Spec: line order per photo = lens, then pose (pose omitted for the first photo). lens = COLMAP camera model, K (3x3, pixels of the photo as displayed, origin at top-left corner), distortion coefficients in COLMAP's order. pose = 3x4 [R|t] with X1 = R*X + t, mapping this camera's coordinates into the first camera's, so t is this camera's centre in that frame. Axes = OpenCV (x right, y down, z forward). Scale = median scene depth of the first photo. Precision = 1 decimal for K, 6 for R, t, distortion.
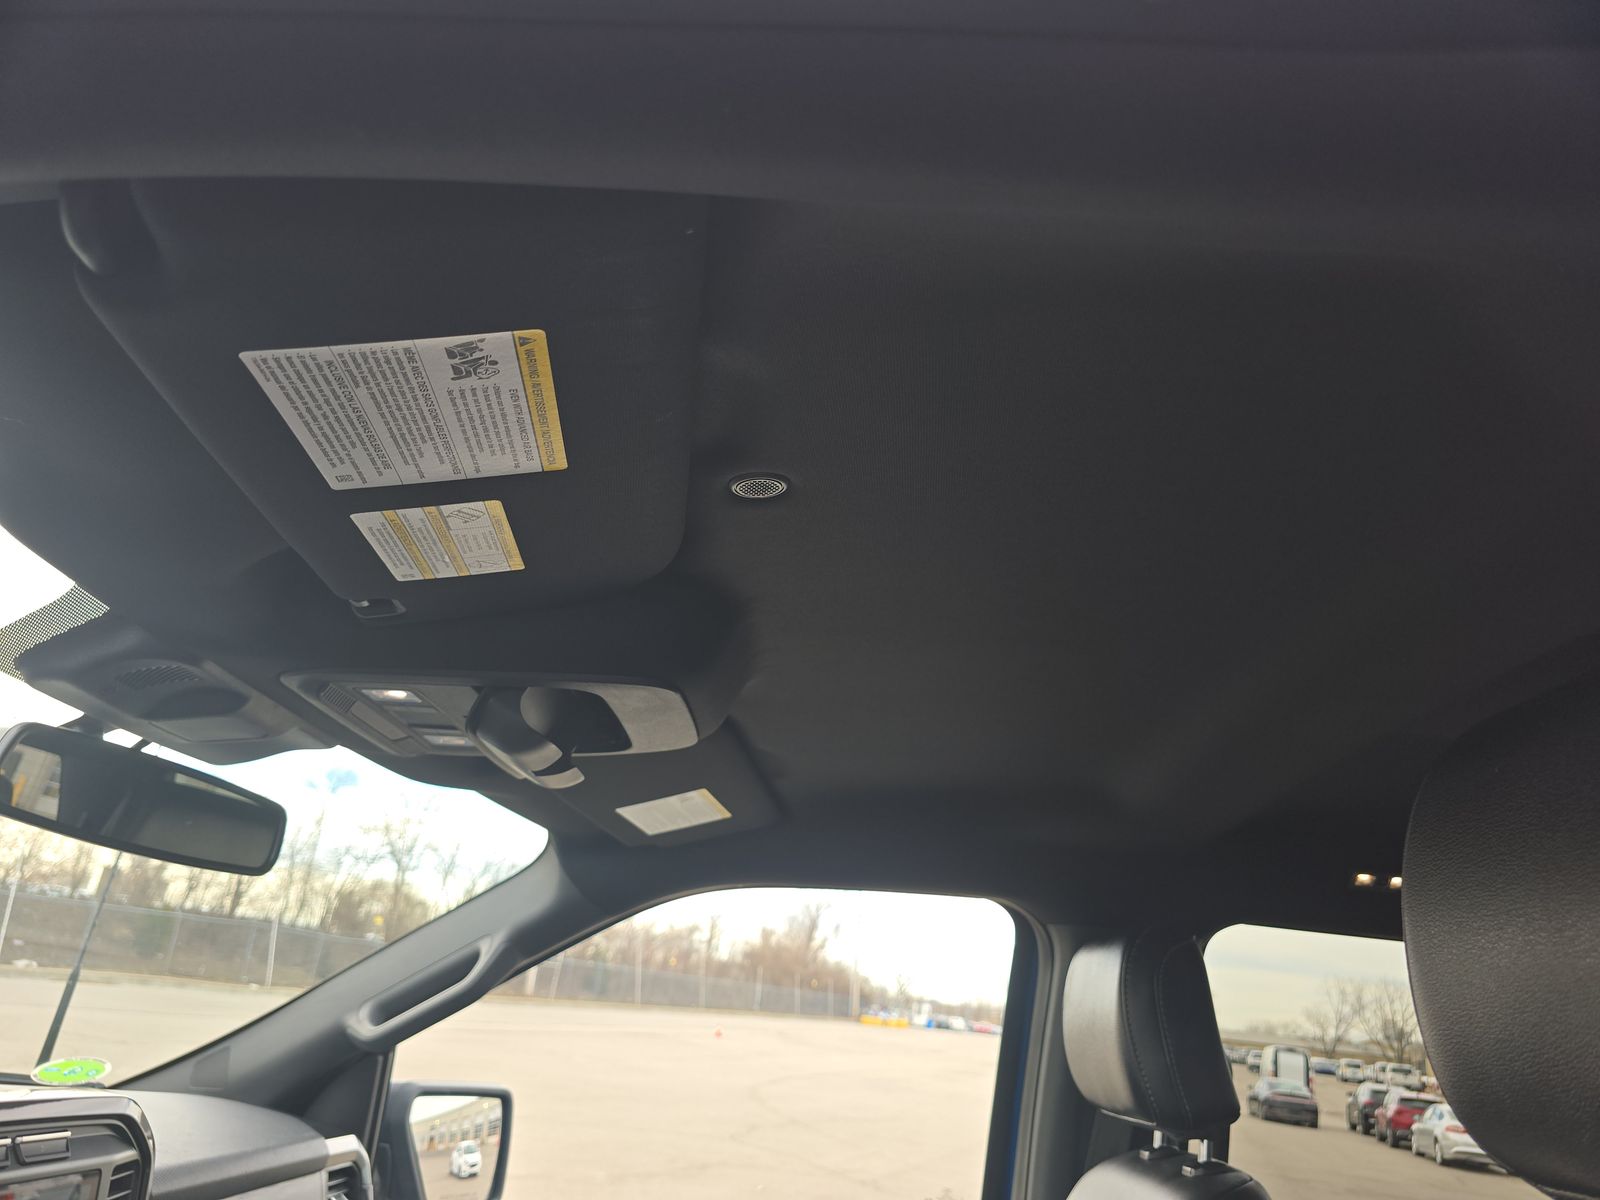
lens RADIAL K [[1076.8, 0, 813.8], [0, 1076.8, 589.5], [0, 0, 1]] dist [0.064076, -0.056552]
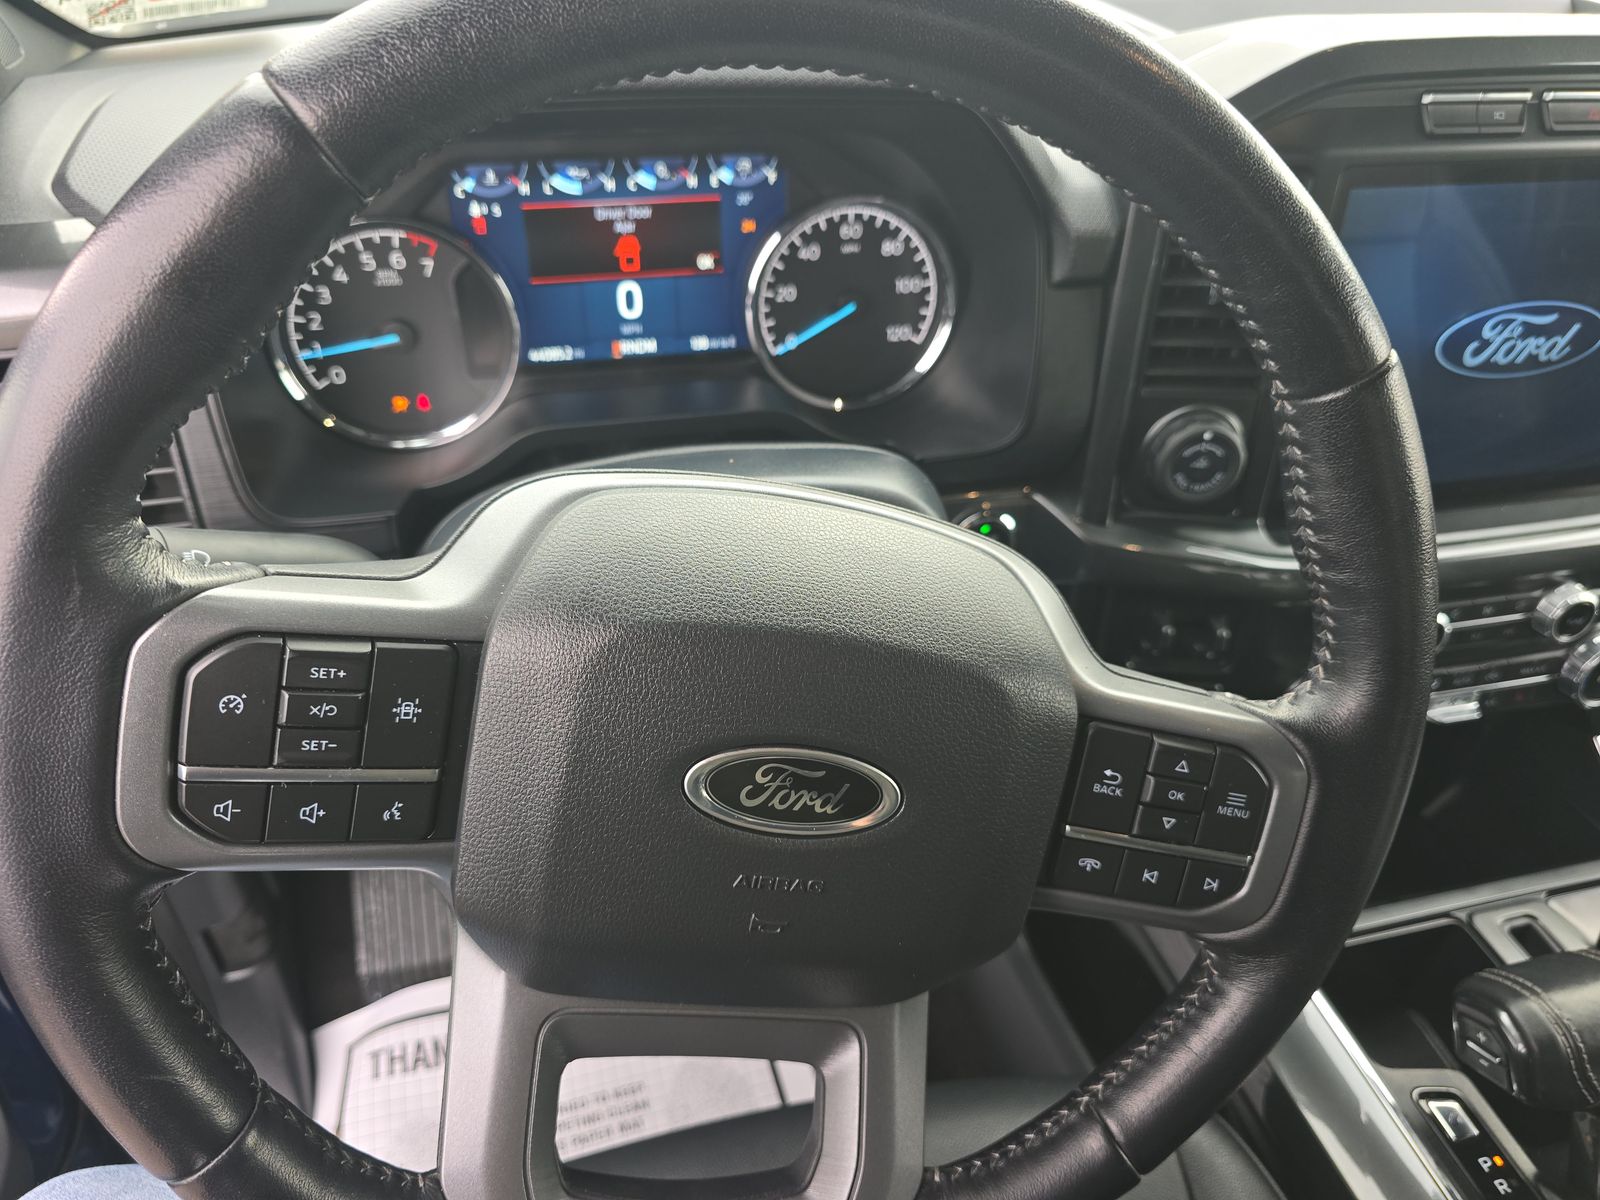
lens RADIAL K [[1076.8, 0, 792.5], [0, 1076.8, 598.7], [0, 0, 1]] dist [0.064076, -0.056552]
pose [[0.240363, 0.505761, -0.828512, -0.072680], [0.351022, 0.750482, 0.559964, 0.092982], [0.904991, -0.425420, 0.002855, 0.207285]]
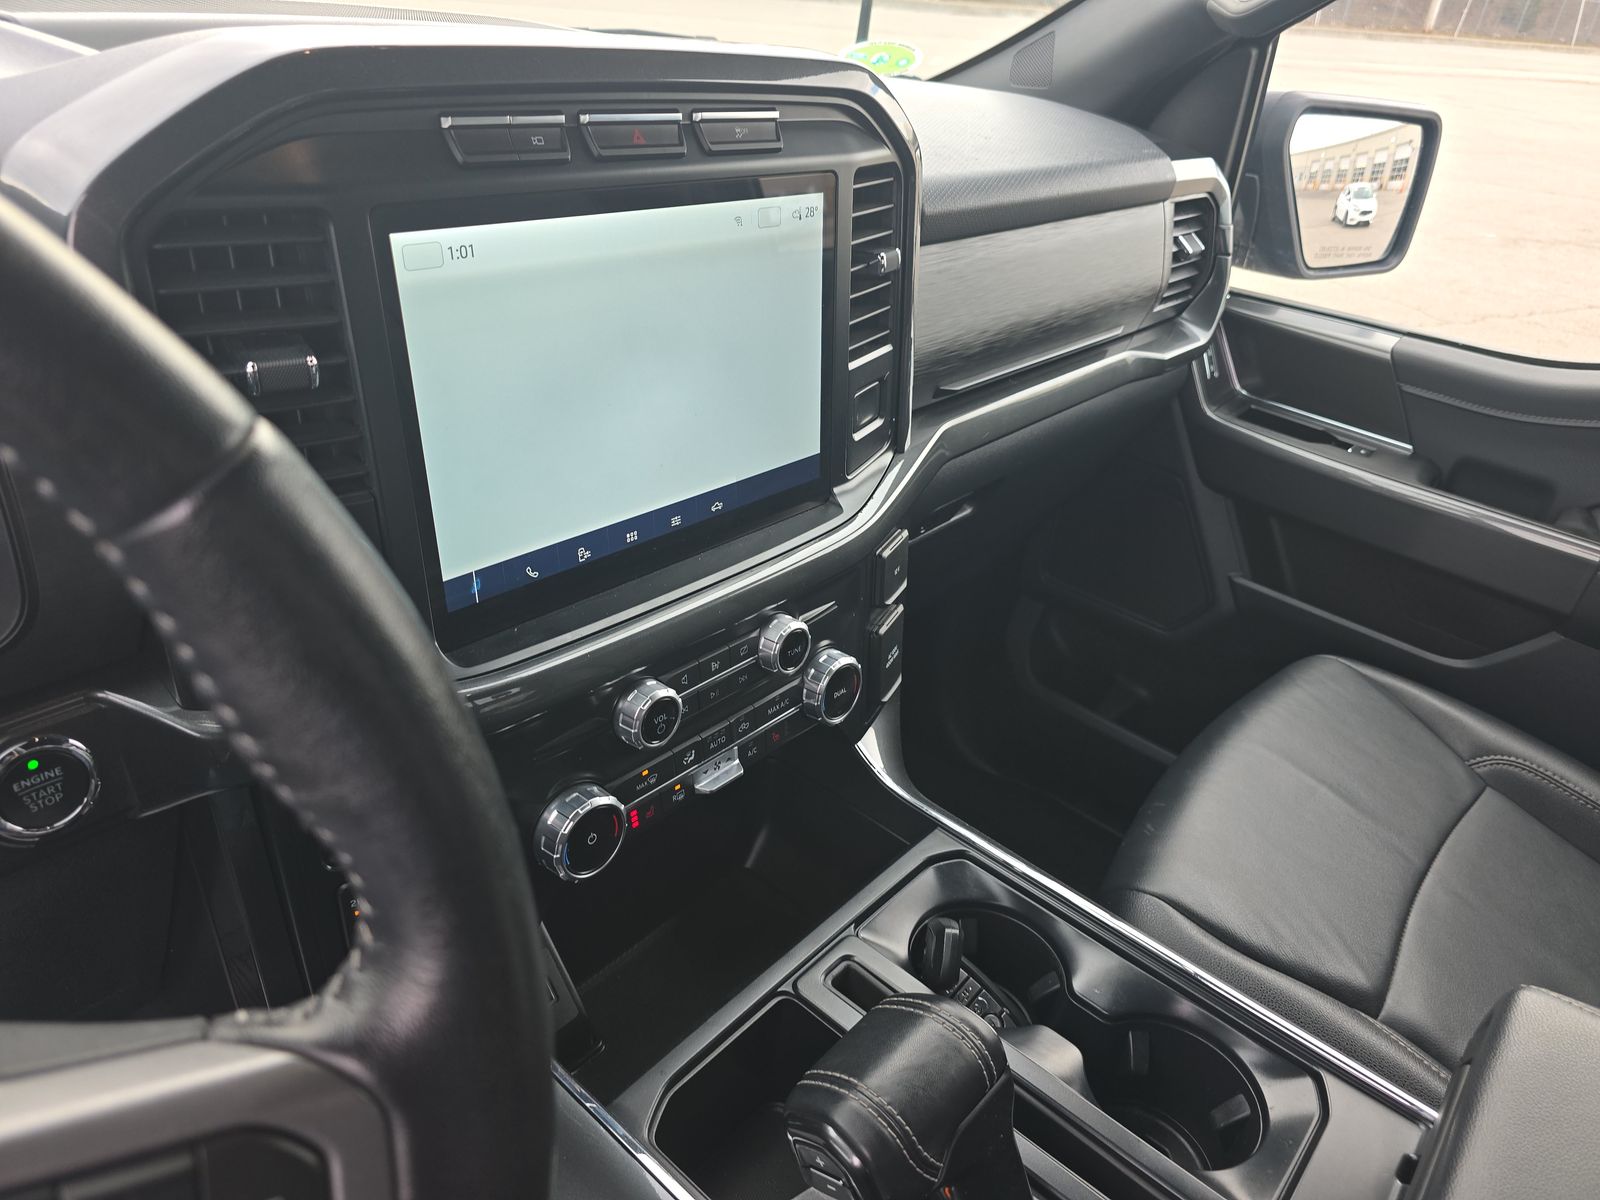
lens RADIAL K [[1076.8, 0, 775.3], [0, 1076.8, 597.9], [0, 0, 1]] dist [0.064076, -0.056552]
pose [[0.747469, 0.309779, -0.587645, -0.119656], [0.227878, 0.711365, 0.664854, 0.157211], [0.623988, -0.630870, 0.461132, 0.300593]]
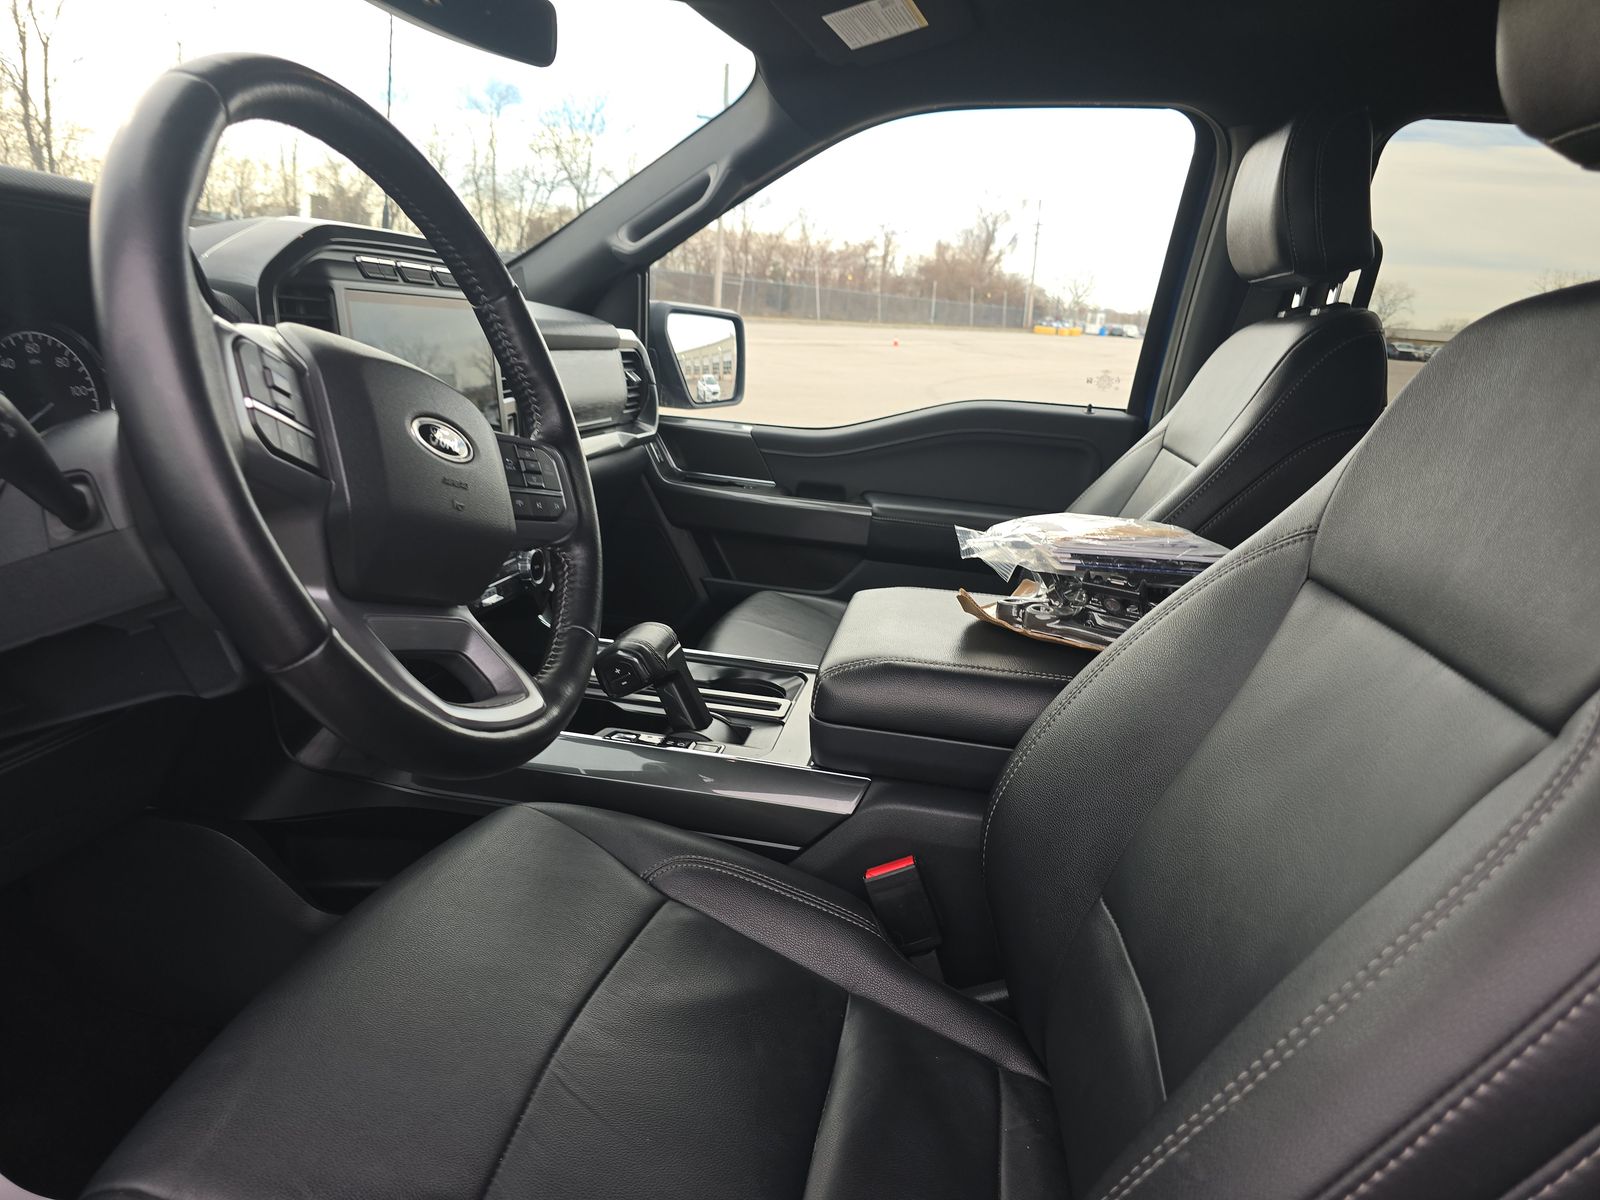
lens RADIAL K [[1076.8, 0, 800.7], [0, 1076.8, 587.5], [0, 0, 1]] dist [0.064076, -0.056552]
pose [[0.986097, 0.022852, -0.164594, -0.009491], [0.075270, 0.821635, 0.565023, 0.044225], [0.148148, -0.569556, 0.808491, -0.172042]]
